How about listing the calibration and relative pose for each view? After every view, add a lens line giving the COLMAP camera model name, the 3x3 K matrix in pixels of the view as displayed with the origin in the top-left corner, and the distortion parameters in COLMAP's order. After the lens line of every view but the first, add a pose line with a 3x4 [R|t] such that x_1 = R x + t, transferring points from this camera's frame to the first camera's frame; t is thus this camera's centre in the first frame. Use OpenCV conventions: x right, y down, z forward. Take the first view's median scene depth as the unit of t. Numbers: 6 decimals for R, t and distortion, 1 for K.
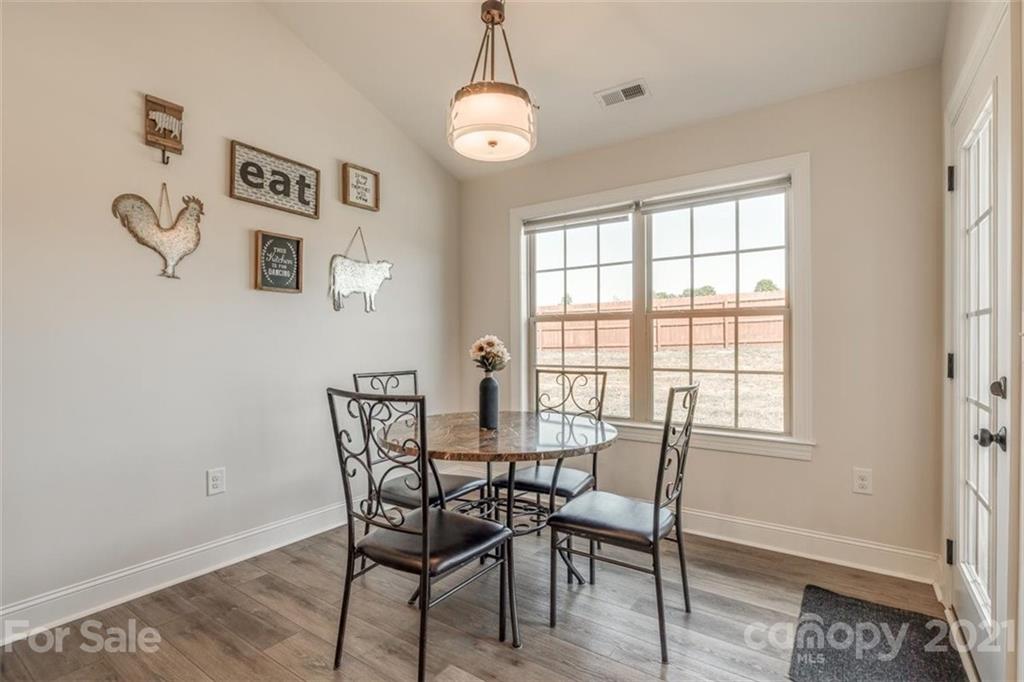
lens RADIAL K [[494.1, 0, 514.1], [0, 494.1, 344.8], [0, 0, 1]] dist [-0.003081, 0.001070]
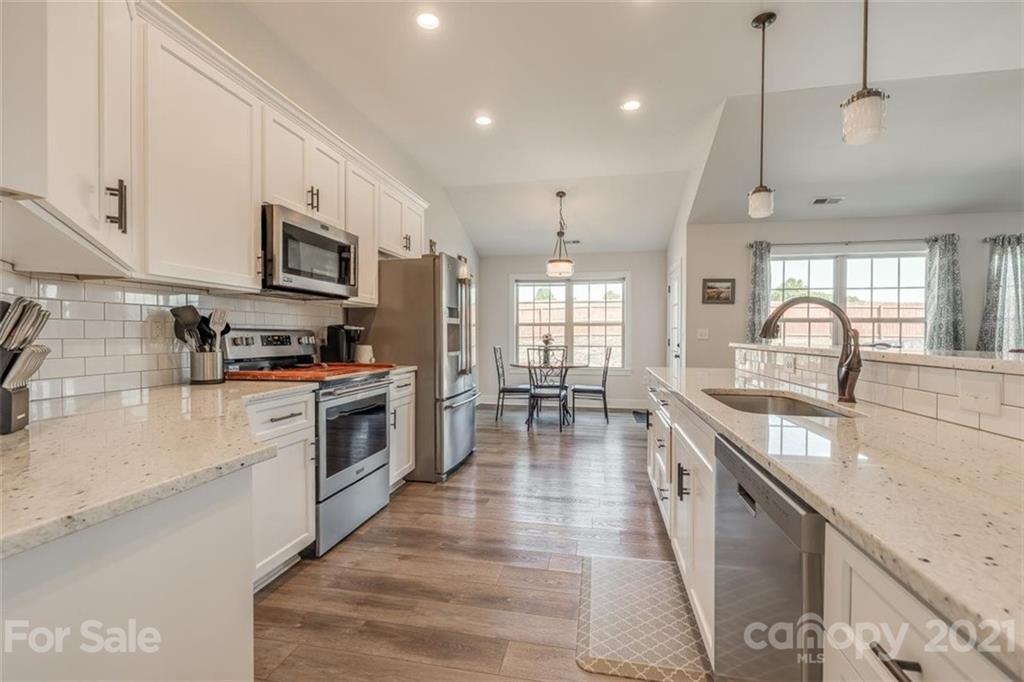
lens RADIAL K [[454.3, 0, 509.0], [0, 454.3, 339.3], [0, 0, 1]] dist [-0.002012, -0.000114]
pose [[0.919117, 0.002469, 0.393978, -1.075706], [-0.002830, 0.999996, 0.000334, 0.017495], [-0.393975, -0.001422, 0.919120, -1.141900]]
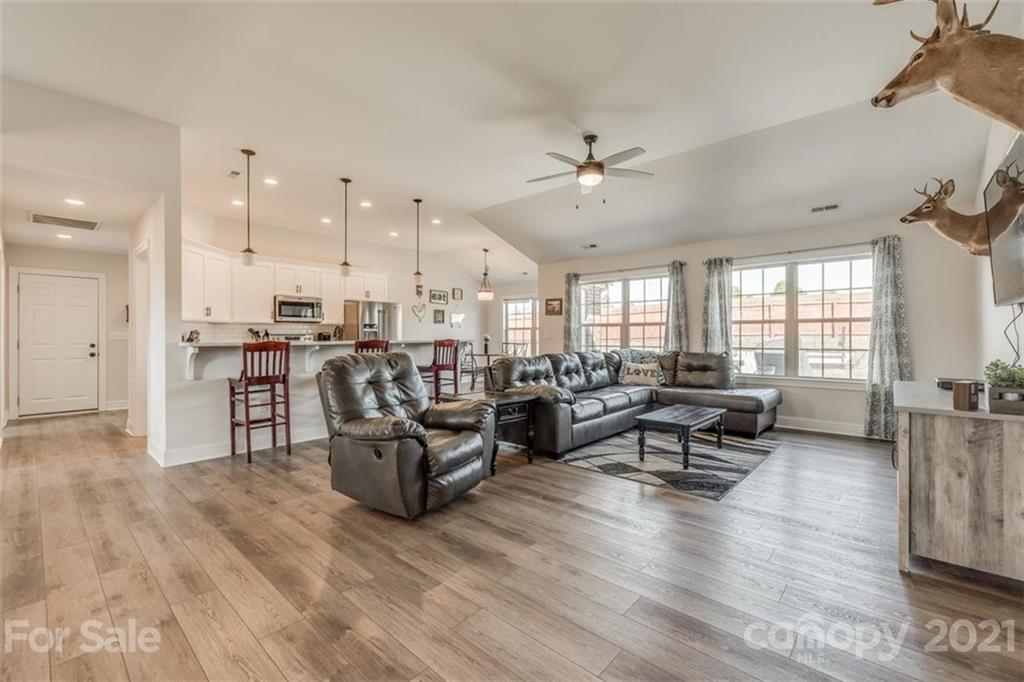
lens RADIAL K [[432.9, 0, 508.1], [0, 432.9, 337.0], [0, 0, 1]] dist [-0.001925, 0.000412]
pose [[0.991555, 0.000955, -0.129682, 0.570436], [-0.001341, 0.999995, -0.002890, 0.015385], [0.129679, 0.003039, 0.991551, -2.546781]]
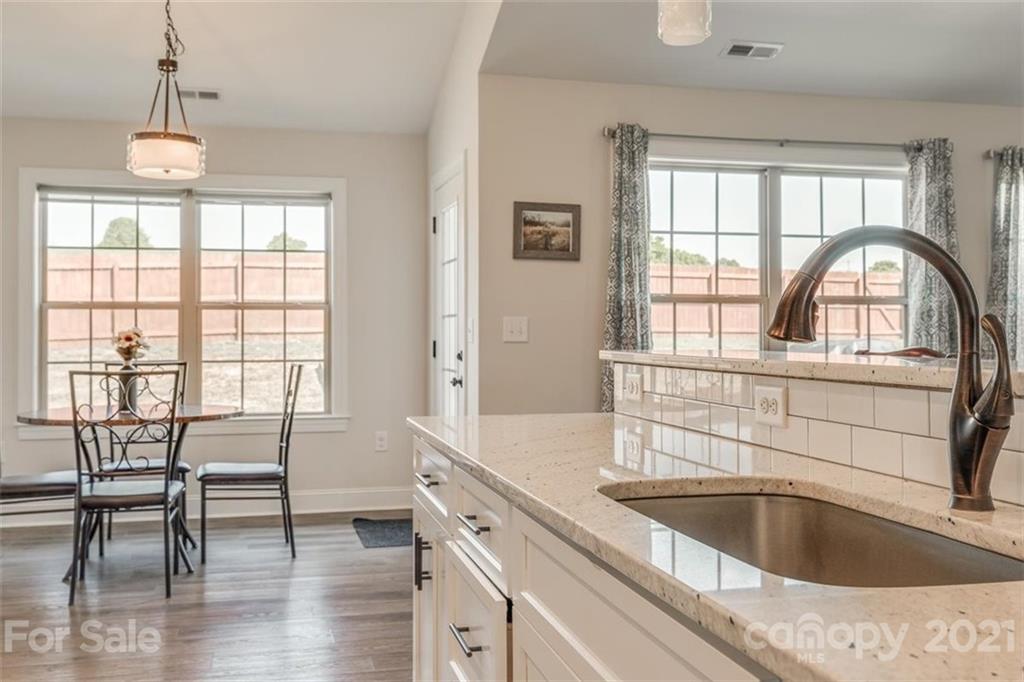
lens RADIAL K [[1016.8, 0, 518.6], [0, 1016.8, 309.2], [0, 0, 1]] dist [0.002868, 0.000000]
pose [[0.658894, 0.018863, 0.751999, -0.952793], [0.006699, 0.999499, -0.030941, 0.014289], [-0.752206, 0.025425, 0.658437, -0.921182]]
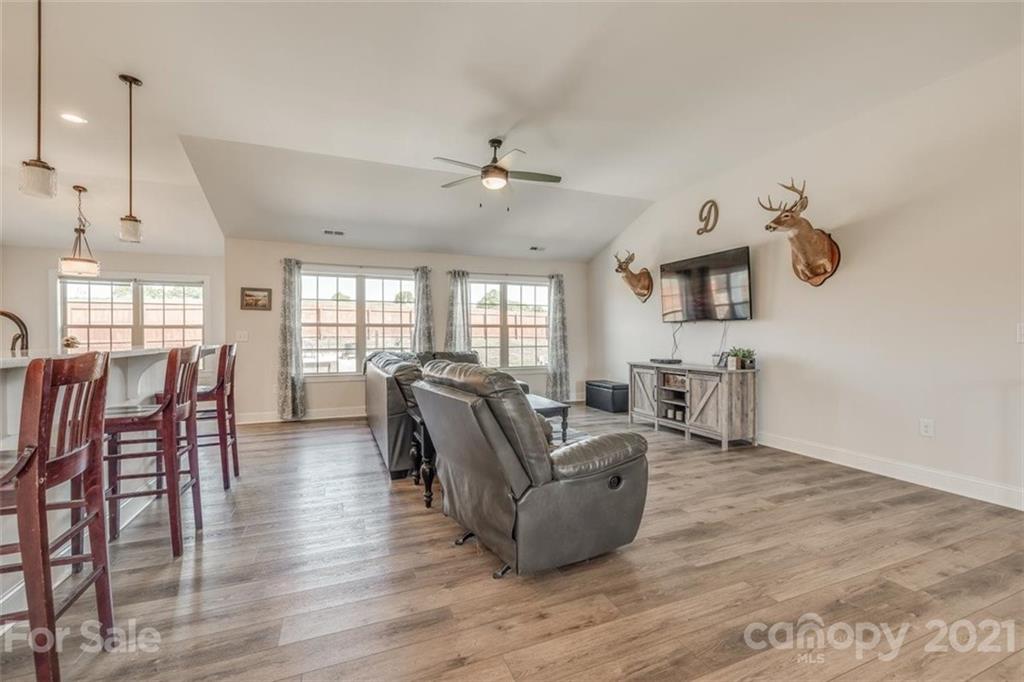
lens RADIAL K [[432.9, 0, 512.4], [0, 432.9, 338.9], [0, 0, 1]] dist [-0.001925, 0.000412]
pose [[0.545941, -0.002327, 0.837820, -0.579891], [0.007702, 0.999968, -0.002241, 0.019137], [-0.837788, 0.007676, 0.545942, -1.905084]]
